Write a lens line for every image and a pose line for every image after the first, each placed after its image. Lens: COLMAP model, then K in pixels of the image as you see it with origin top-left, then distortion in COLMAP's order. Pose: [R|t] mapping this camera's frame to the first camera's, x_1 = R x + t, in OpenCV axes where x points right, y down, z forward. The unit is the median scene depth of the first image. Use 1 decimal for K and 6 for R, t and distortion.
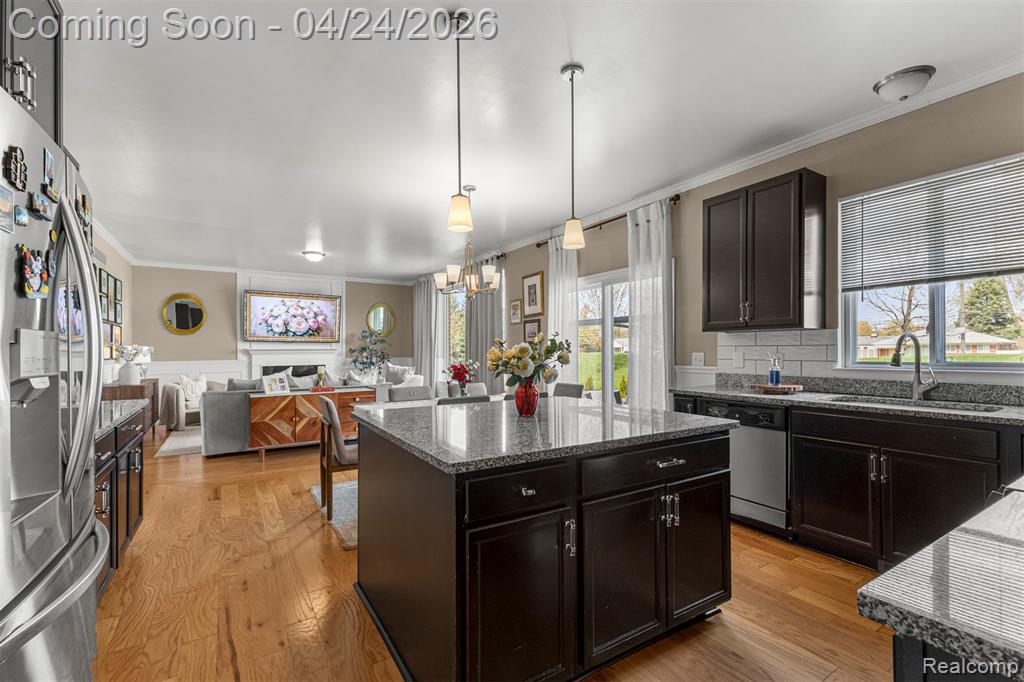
lens RADIAL K [[446.6, 0, 511.6], [0, 446.6, 344.6], [0, 0, 1]] dist [0.010695, -0.000674]
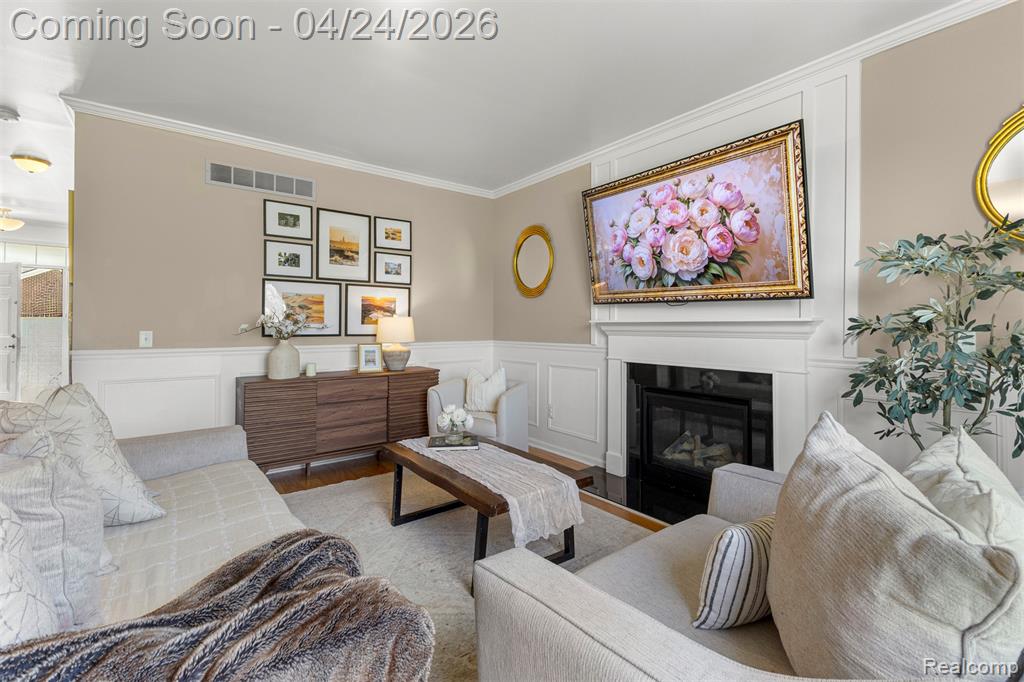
lens RADIAL K [[446.6, 0, 513.4], [0, 446.6, 329.9], [0, 0, 1]] dist [0.010695, -0.000674]
pose [[0.111128, 0.008626, -0.993769, -0.140600], [0.000039, 0.999962, 0.008684, 0.014014], [0.993806, -0.001004, 0.111124, 0.830107]]
